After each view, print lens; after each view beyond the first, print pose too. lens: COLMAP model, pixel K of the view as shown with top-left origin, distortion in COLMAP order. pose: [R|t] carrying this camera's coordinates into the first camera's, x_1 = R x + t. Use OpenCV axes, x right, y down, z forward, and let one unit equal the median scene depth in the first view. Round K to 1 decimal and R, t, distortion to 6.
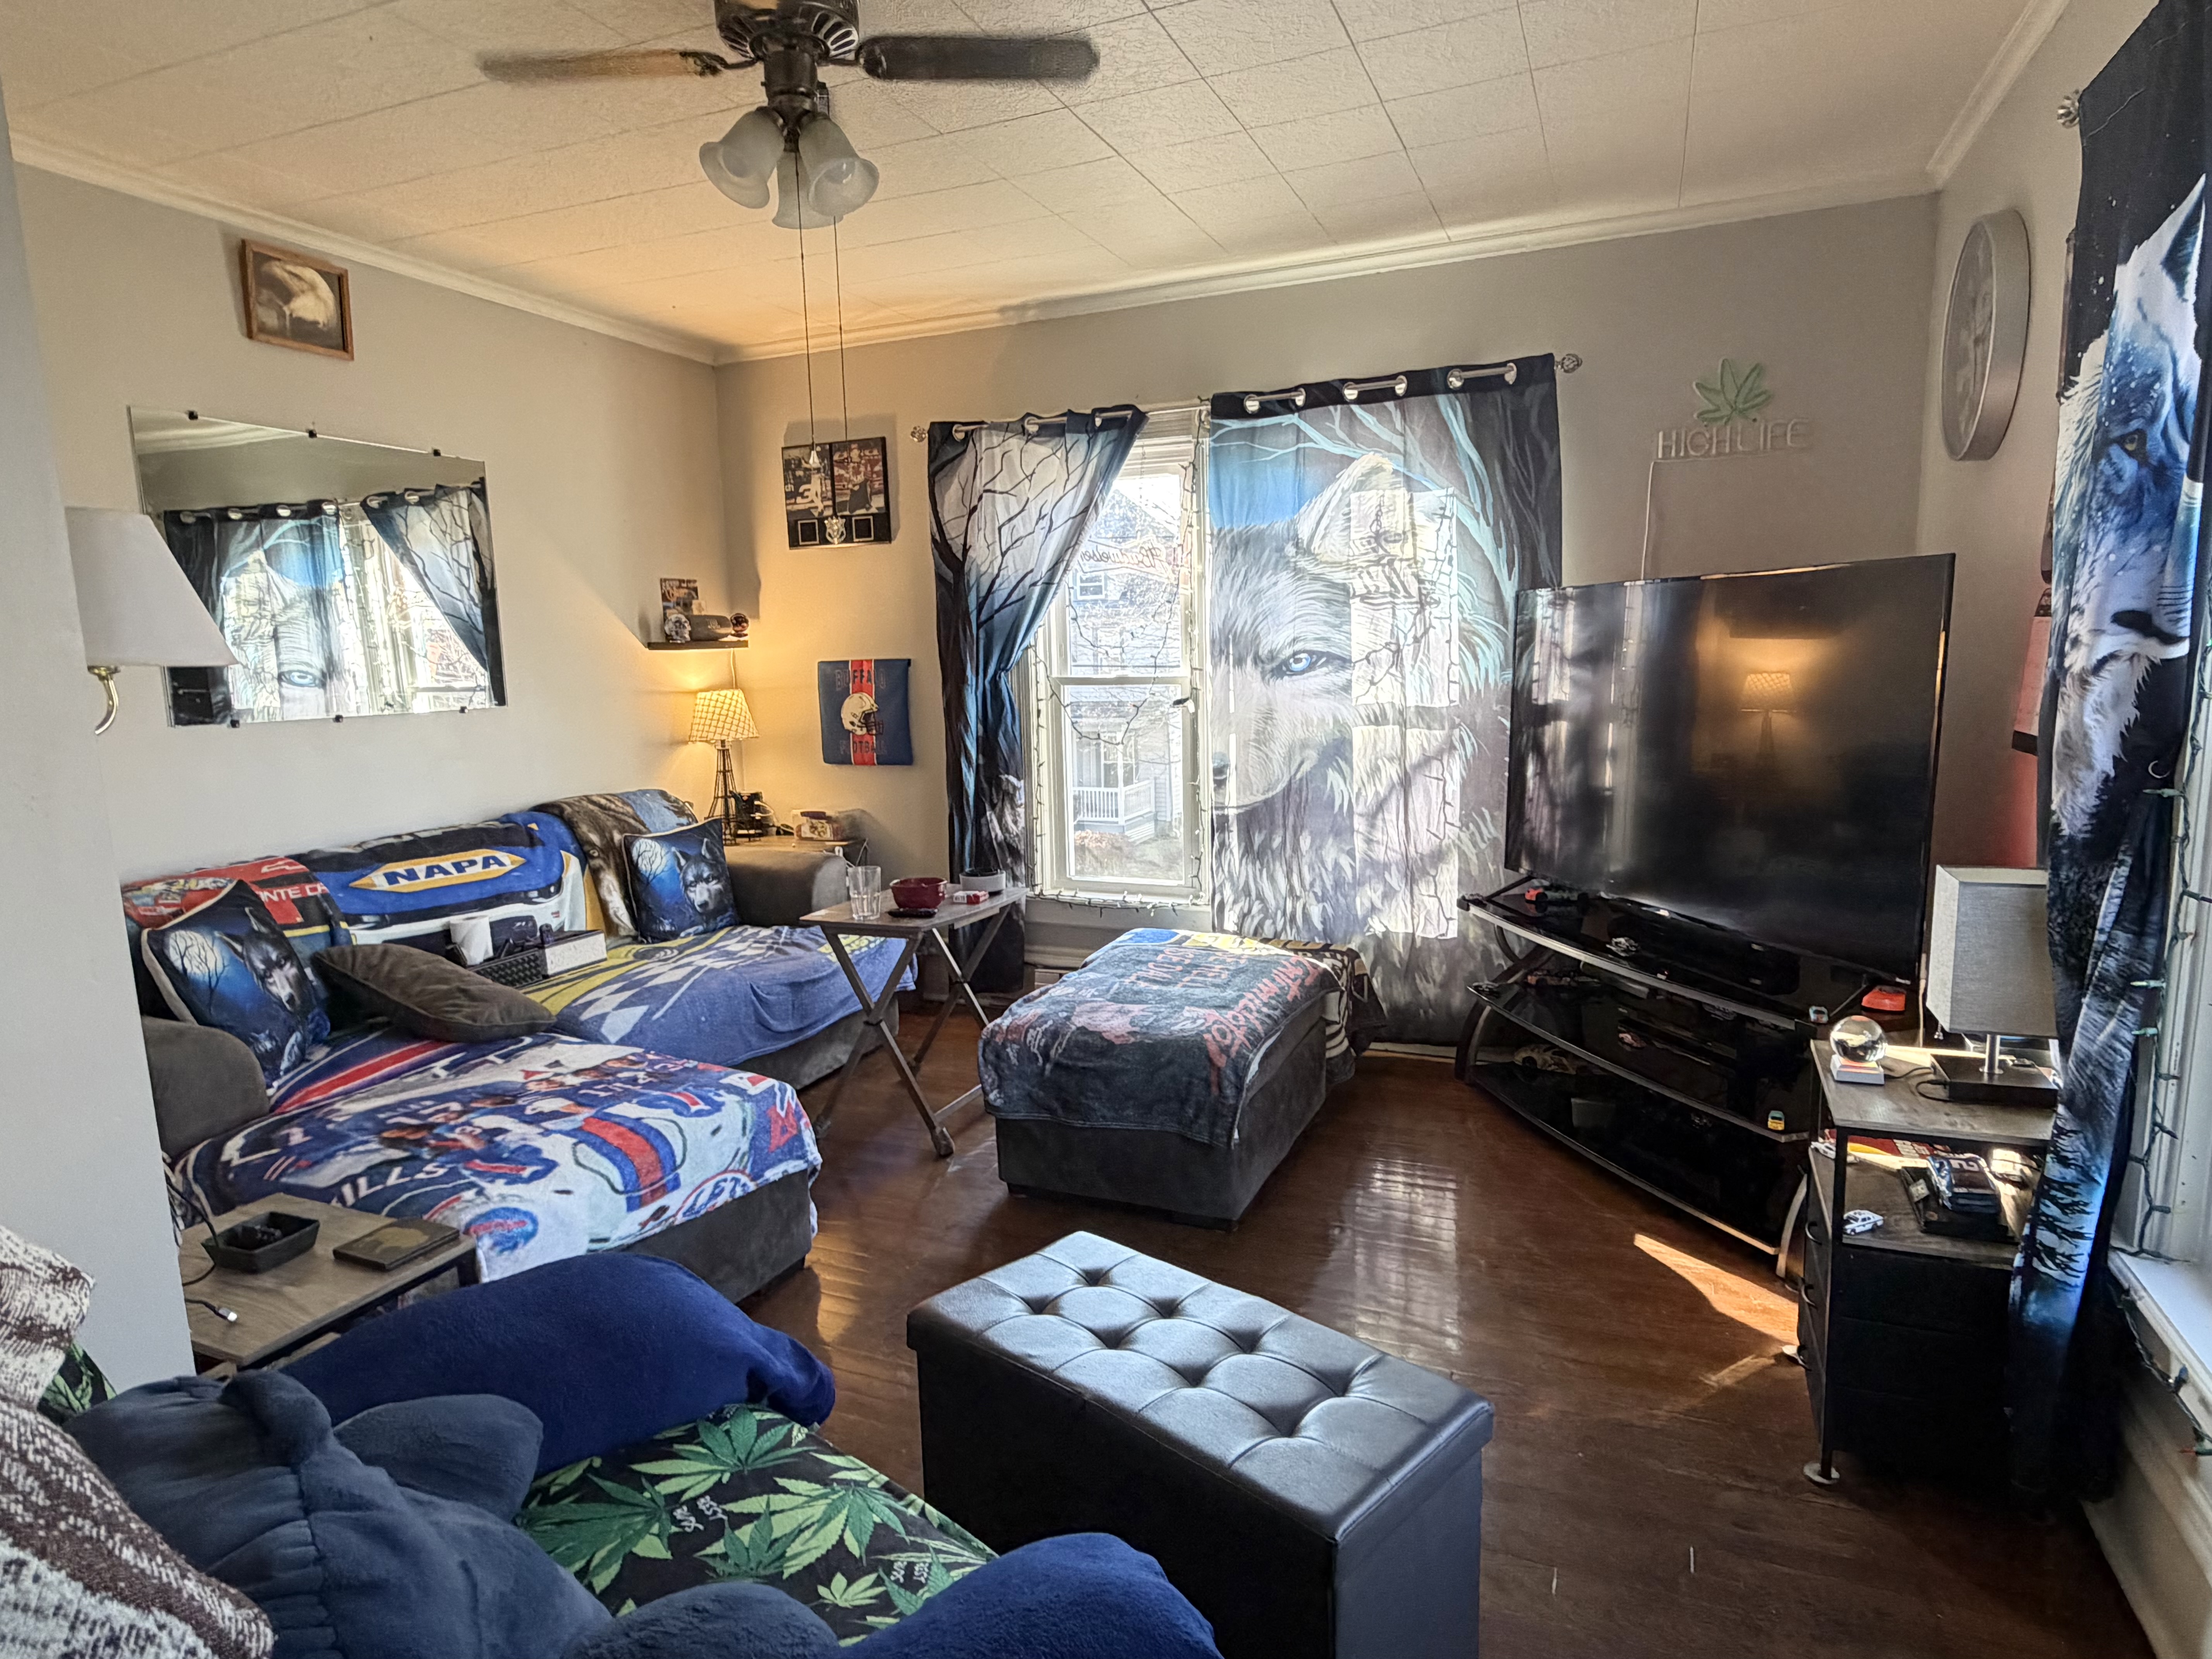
lens RADIAL K [[1262.5, 0, 1096.1], [0, 1262.5, 834.0], [0, 0, 1]] dist [0.004412, -0.002404]
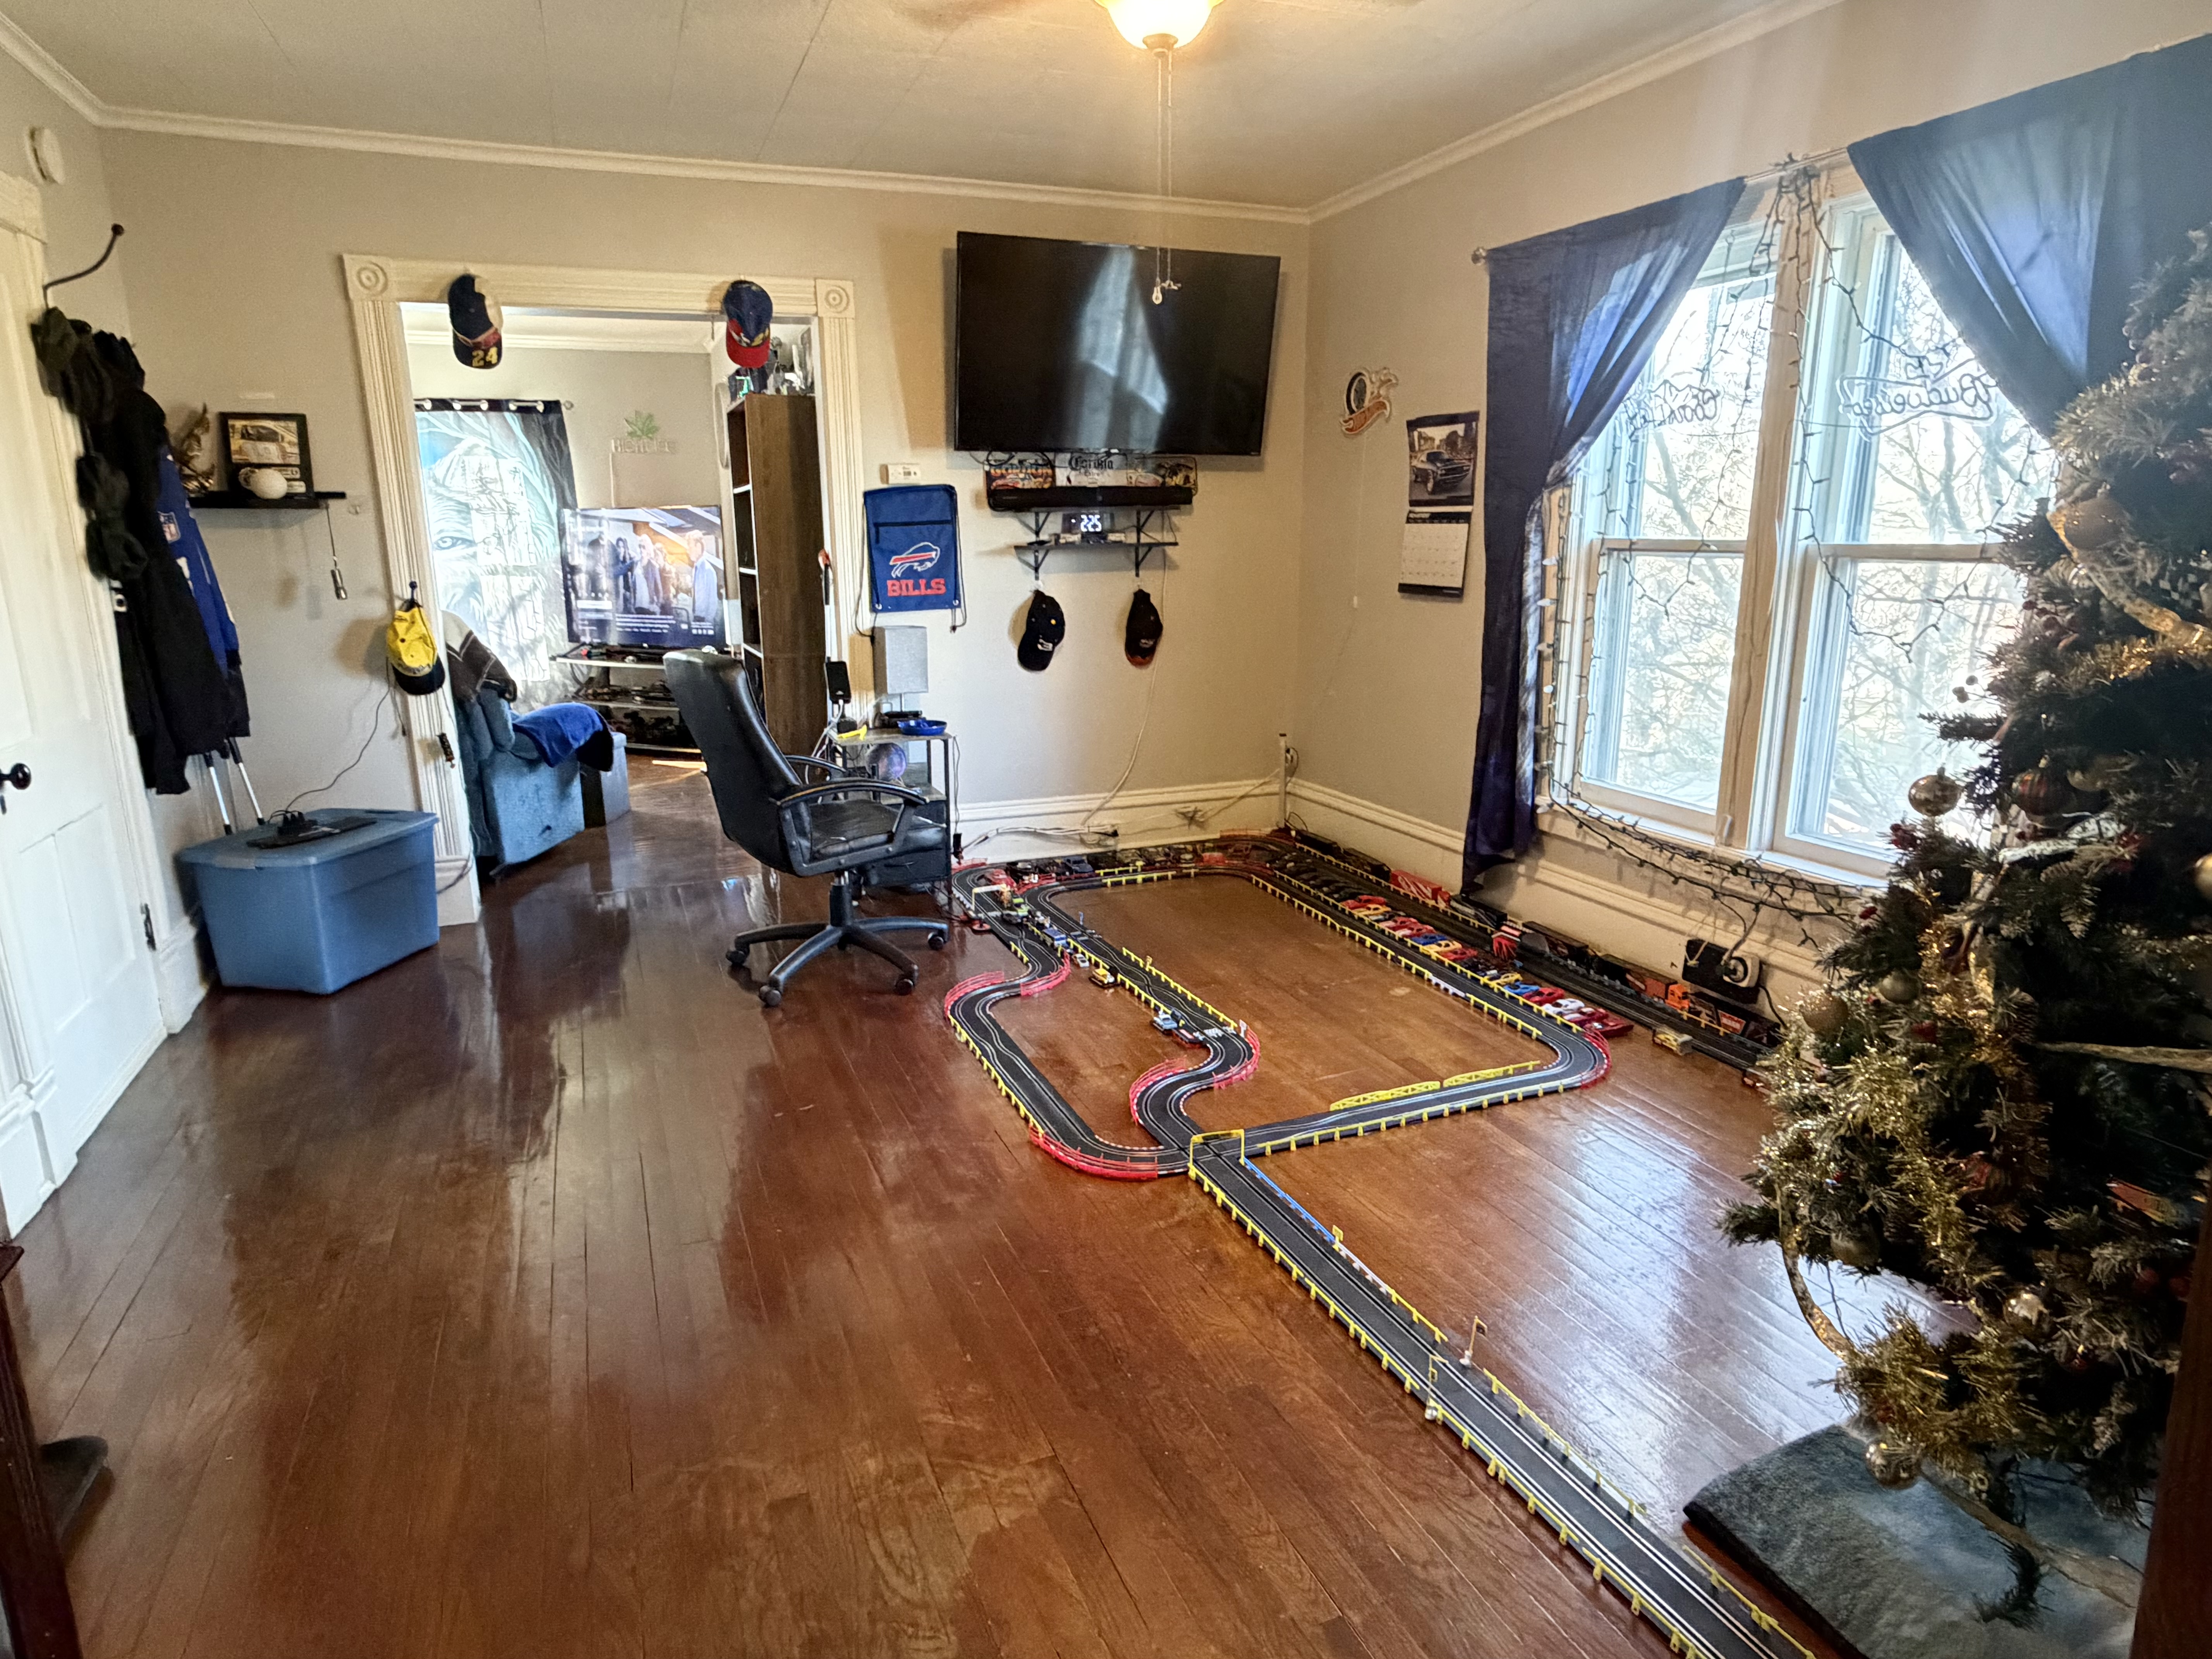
lens RADIAL K [[1262.5, 0, 1103.9], [0, 1262.5, 832.0], [0, 0, 1]] dist [0.004412, -0.002404]
pose [[0.707181, -0.144081, 0.692196, -0.546603], [0.097956, 0.989540, 0.105897, 0.202368], [-0.700214, -0.007084, 0.713898, -1.127378]]
